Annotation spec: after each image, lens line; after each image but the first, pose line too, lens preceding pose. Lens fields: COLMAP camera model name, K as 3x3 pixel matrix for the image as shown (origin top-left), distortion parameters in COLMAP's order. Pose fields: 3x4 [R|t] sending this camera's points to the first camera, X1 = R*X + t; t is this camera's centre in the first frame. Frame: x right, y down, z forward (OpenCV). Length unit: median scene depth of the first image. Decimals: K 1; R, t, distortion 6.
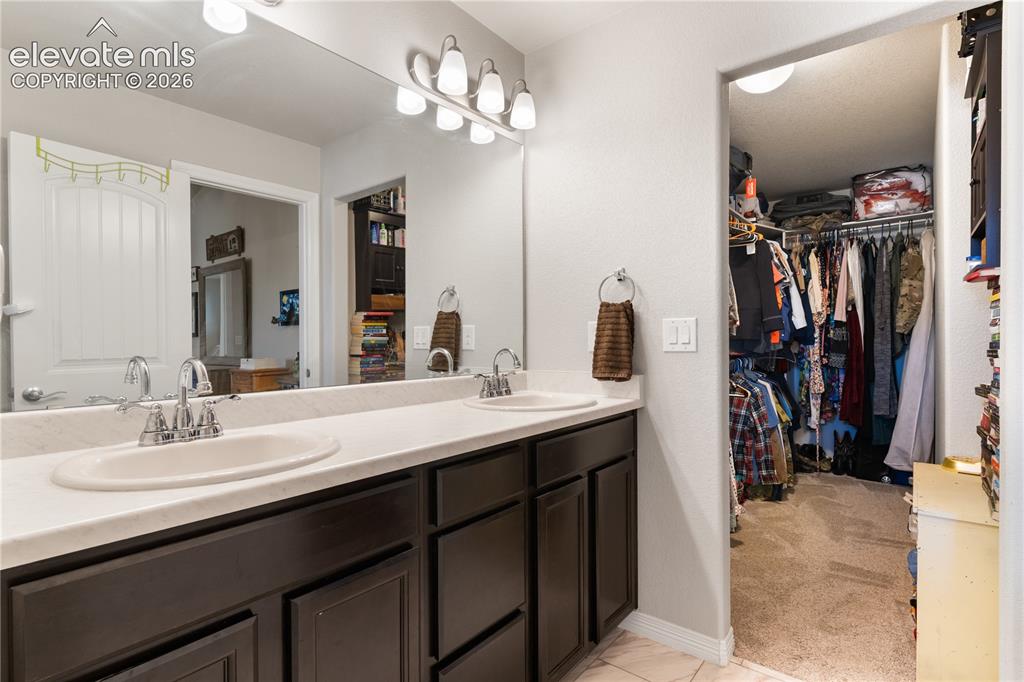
lens RADIAL K [[506.8, 0, 508.8], [0, 506.8, 345.0], [0, 0, 1]] dist [0.003227, 0.001562]
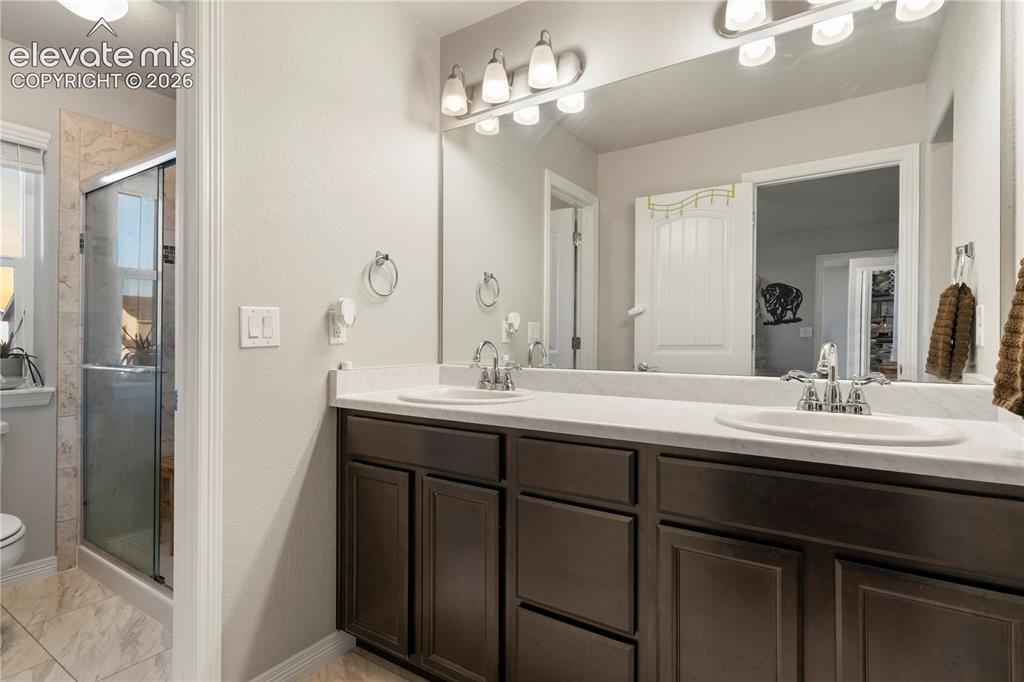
lens RADIAL K [[506.8, 0, 508.8], [0, 506.8, 345.0], [0, 0, 1]] dist [0.003227, 0.001562]
pose [[0.079970, 0.018247, -0.996630, 0.529300], [-0.009640, 0.999800, 0.017531, 0.005983], [0.996751, 0.008205, 0.080130, 0.472124]]
